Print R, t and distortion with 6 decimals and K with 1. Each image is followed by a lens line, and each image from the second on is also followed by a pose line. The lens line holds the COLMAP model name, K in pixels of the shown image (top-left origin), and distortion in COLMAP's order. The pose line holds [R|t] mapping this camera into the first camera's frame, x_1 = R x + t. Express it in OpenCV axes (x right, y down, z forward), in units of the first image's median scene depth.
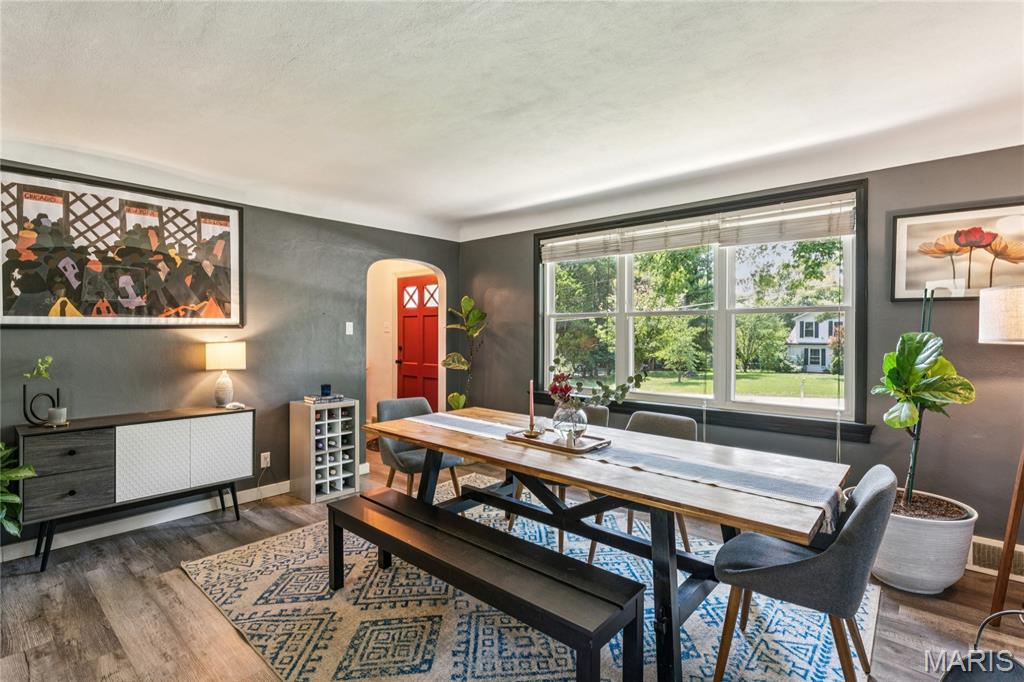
lens RADIAL K [[487.2, 0, 511.7], [0, 487.2, 331.2], [0, 0, 1]] dist [0.000554, 0.000117]
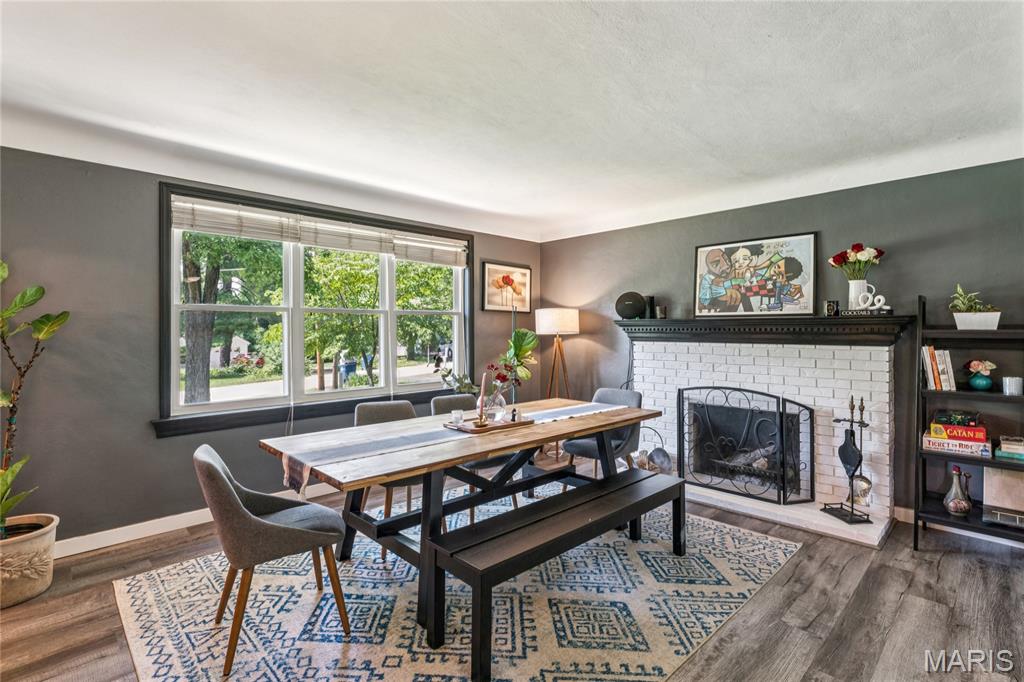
lens RADIAL K [[487.2, 0, 511.7], [0, 487.2, 331.2], [0, 0, 1]] dist [0.000554, 0.000117]
pose [[0.082570, -0.003965, 0.996577, -0.758178], [0.005331, 0.999980, 0.003537, 0.003515], [-0.996571, 0.005021, 0.082589, 0.630356]]
